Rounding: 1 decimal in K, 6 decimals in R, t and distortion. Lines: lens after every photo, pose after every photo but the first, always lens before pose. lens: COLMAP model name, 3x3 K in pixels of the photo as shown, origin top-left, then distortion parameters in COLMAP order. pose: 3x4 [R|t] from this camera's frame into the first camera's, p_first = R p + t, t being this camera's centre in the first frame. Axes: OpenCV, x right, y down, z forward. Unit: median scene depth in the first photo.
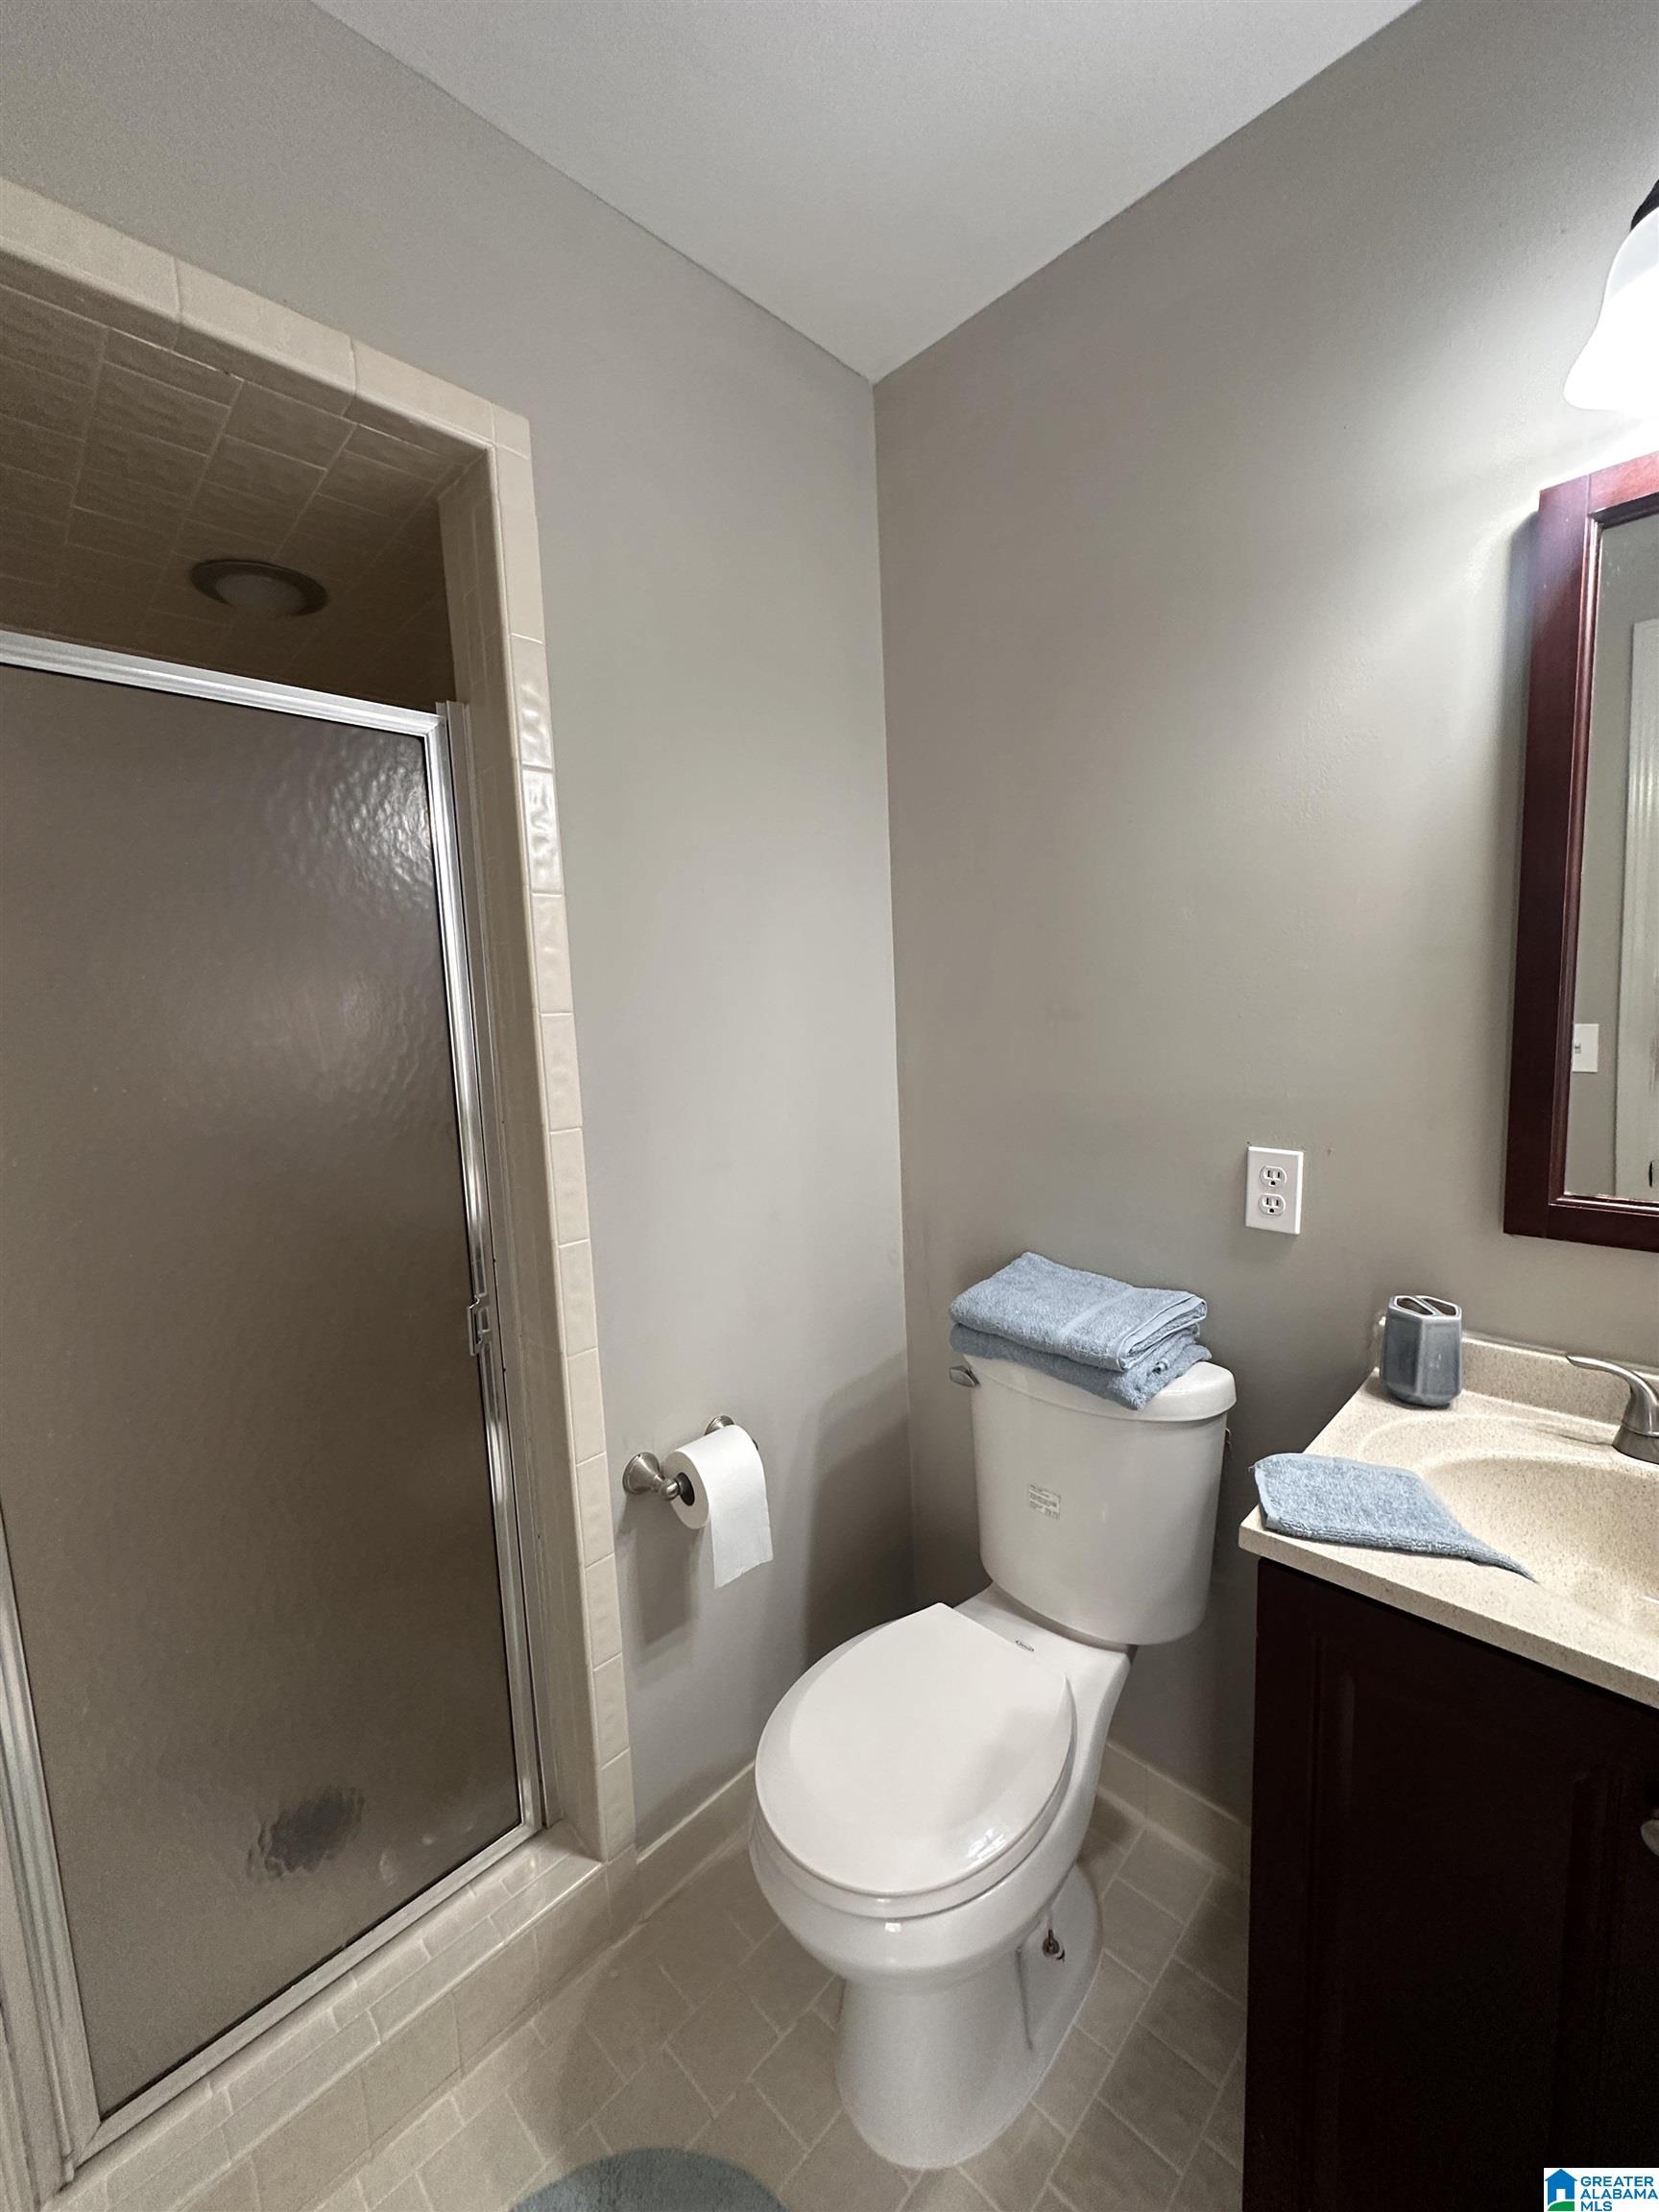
lens RADIAL K [[882.2, 0, 822.6], [0, 882.2, 1105.7], [0, 0, 1]] dist [-0.002516, 0.000343]
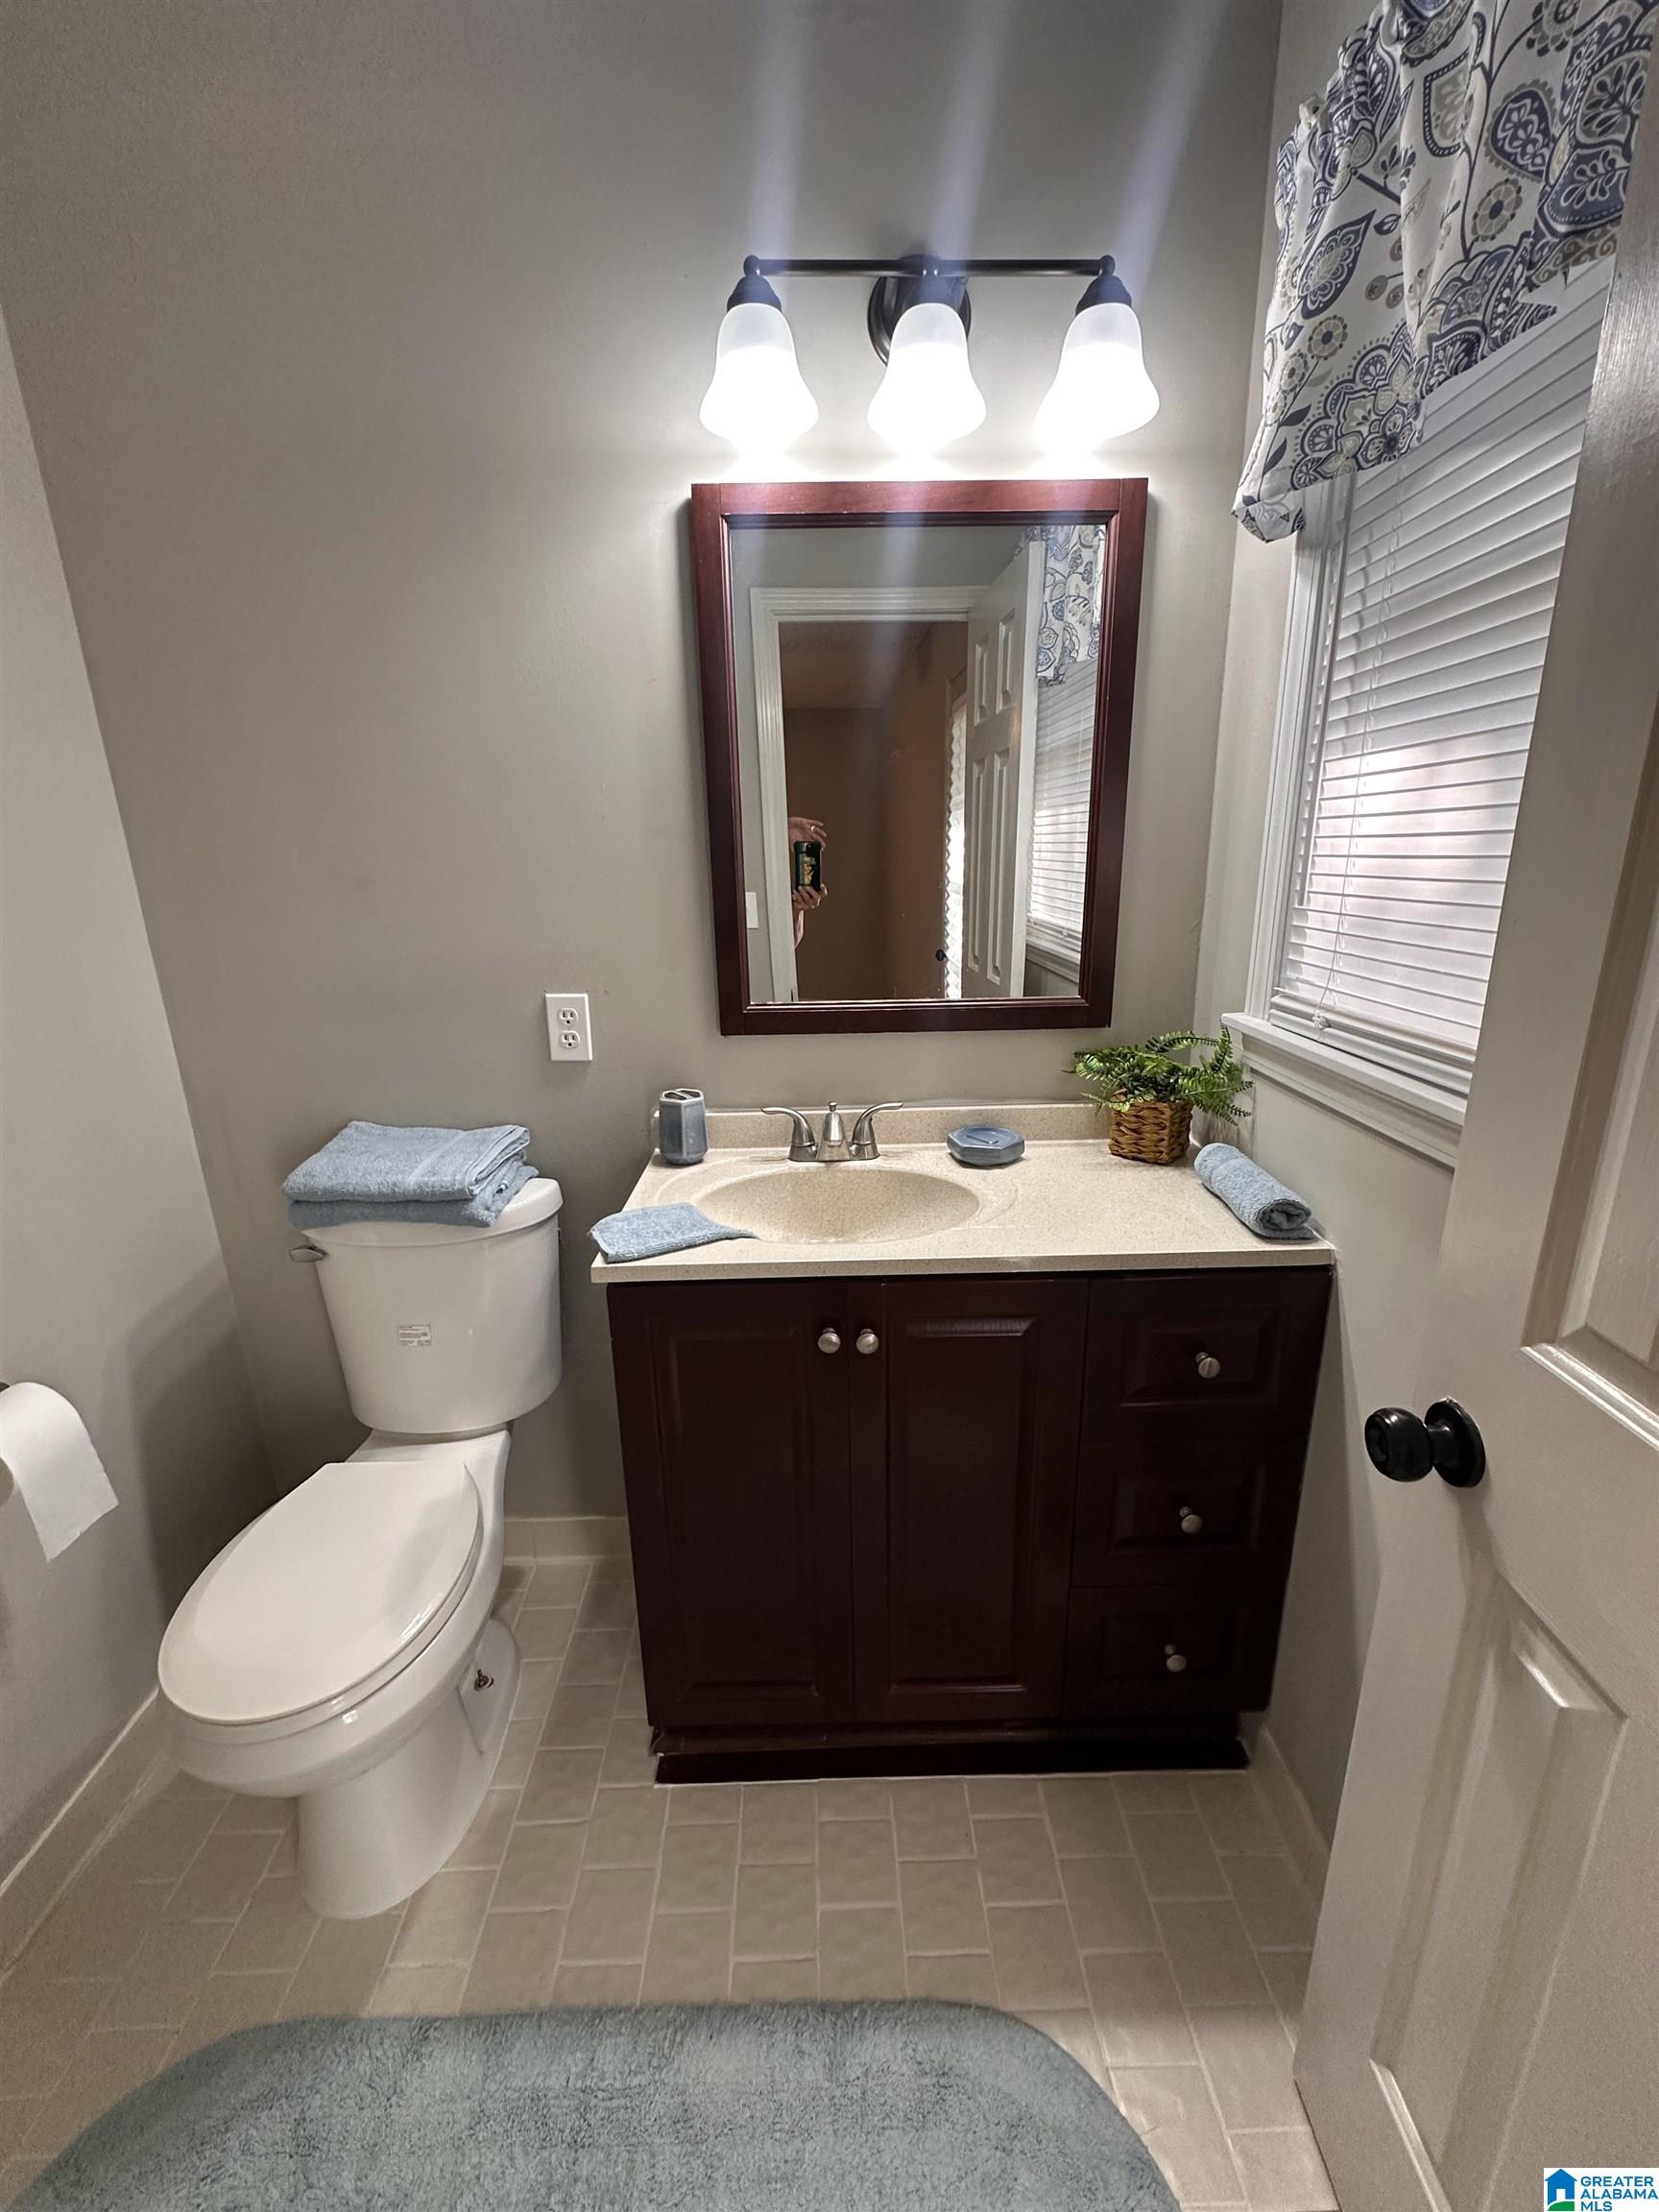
lens RADIAL K [[882.2, 0, 833.9], [0, 882.2, 1105.6], [0, 0, 1]] dist [-0.002516, 0.000343]
pose [[0.692478, -0.173565, 0.700250, -0.113124], [0.075481, 0.982732, 0.168939, 0.023757], [-0.717480, -0.064131, 0.693621, -0.123160]]
